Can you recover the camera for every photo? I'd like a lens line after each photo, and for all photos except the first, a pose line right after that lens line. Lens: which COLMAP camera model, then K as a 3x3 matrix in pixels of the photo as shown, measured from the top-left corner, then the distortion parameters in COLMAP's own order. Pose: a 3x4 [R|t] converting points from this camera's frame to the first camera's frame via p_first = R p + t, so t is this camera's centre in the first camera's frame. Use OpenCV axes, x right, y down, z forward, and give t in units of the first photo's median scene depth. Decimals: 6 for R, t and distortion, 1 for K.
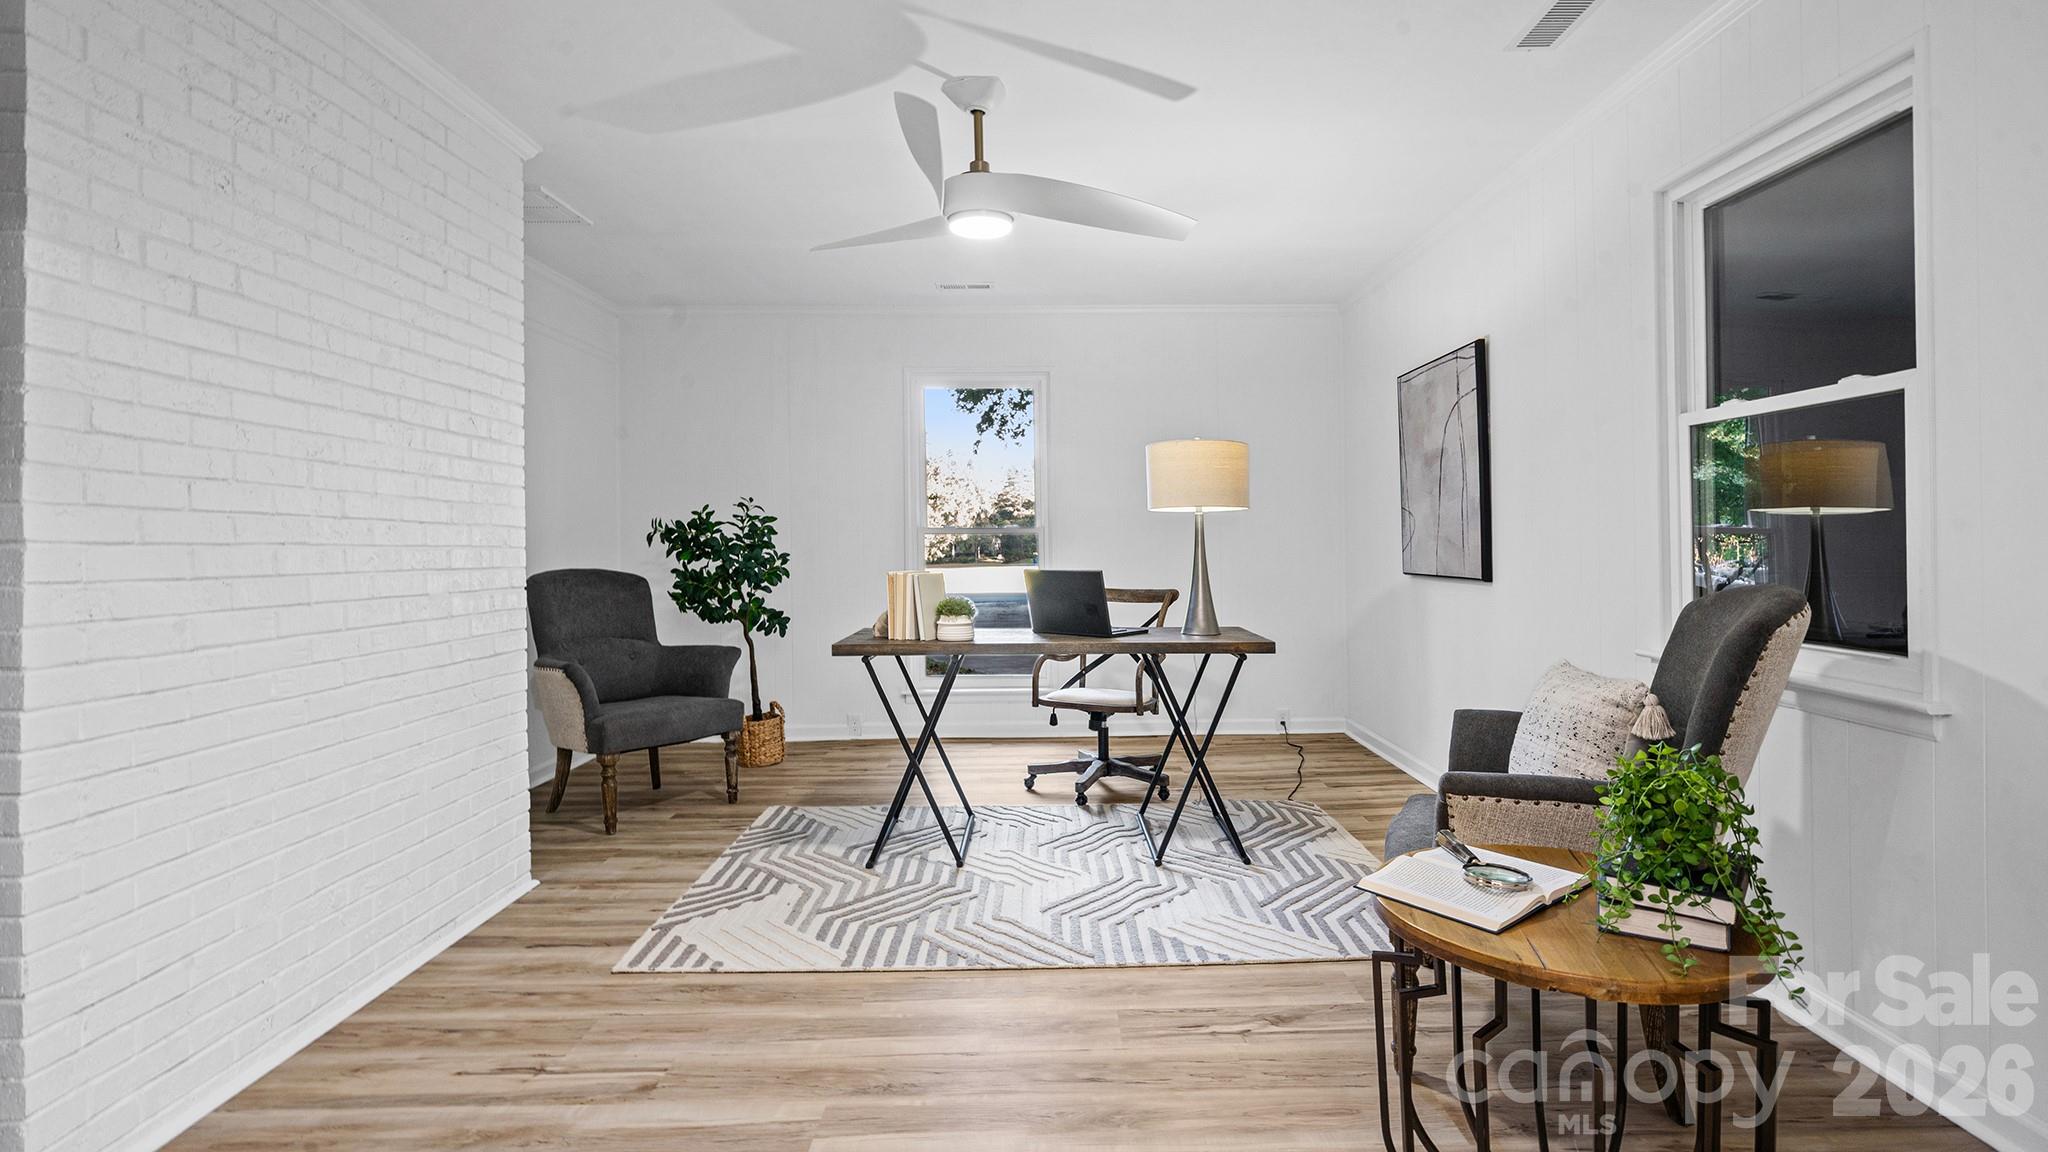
lens RADIAL K [[965.3, 0, 1028.7], [0, 965.3, 523.3], [0, 0, 1]] dist [-0.000155, 0.000377]
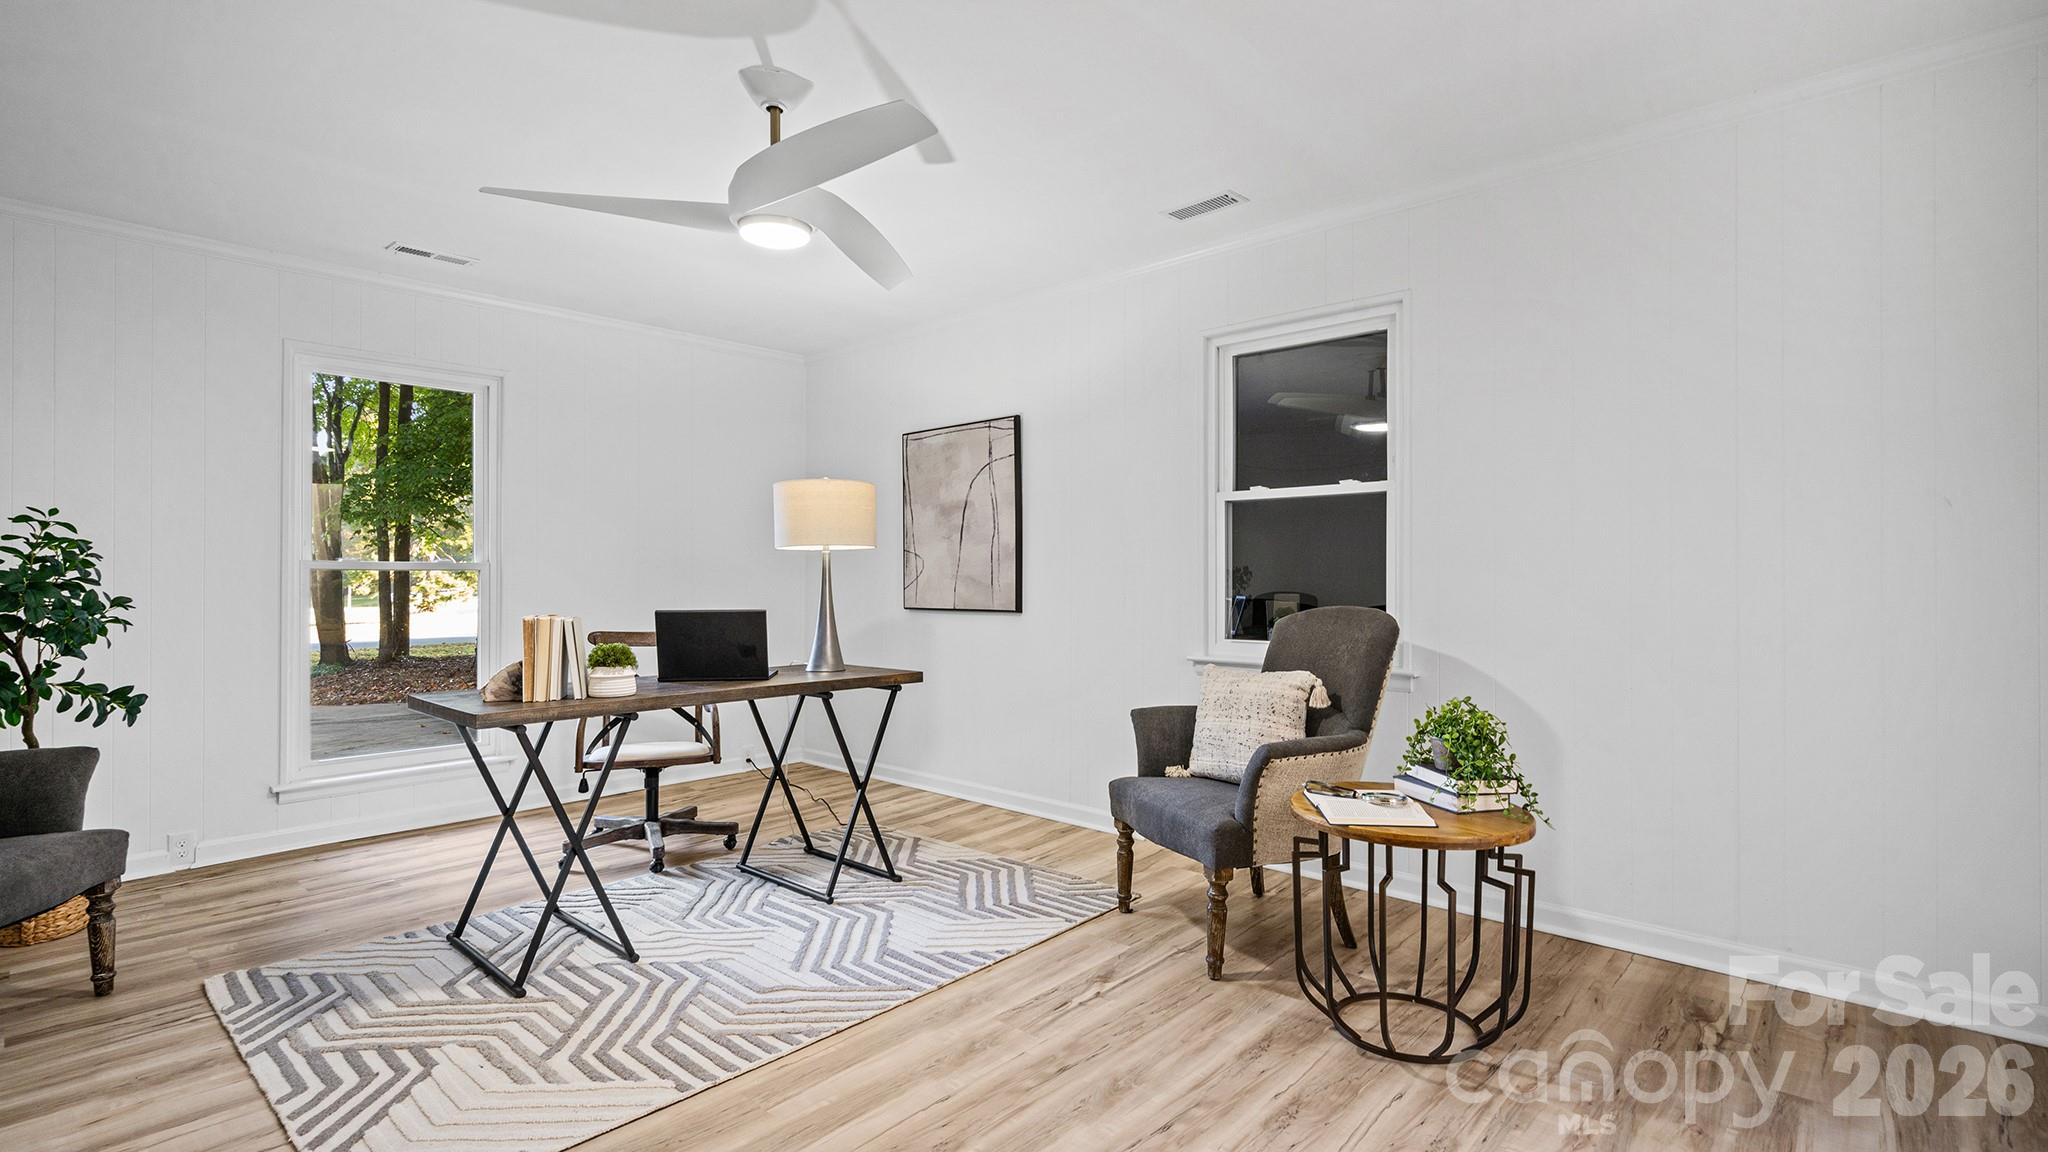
lens RADIAL K [[956.3, 0, 1035.3], [0, 956.3, 557.1], [0, 0, 1]] dist [-0.001715, 0.001320]
pose [[0.682760, 0.018991, 0.730396, -0.446382], [-0.014550, 0.999817, -0.012396, 0.004893], [-0.730498, -0.002164, 0.682911, 0.166808]]
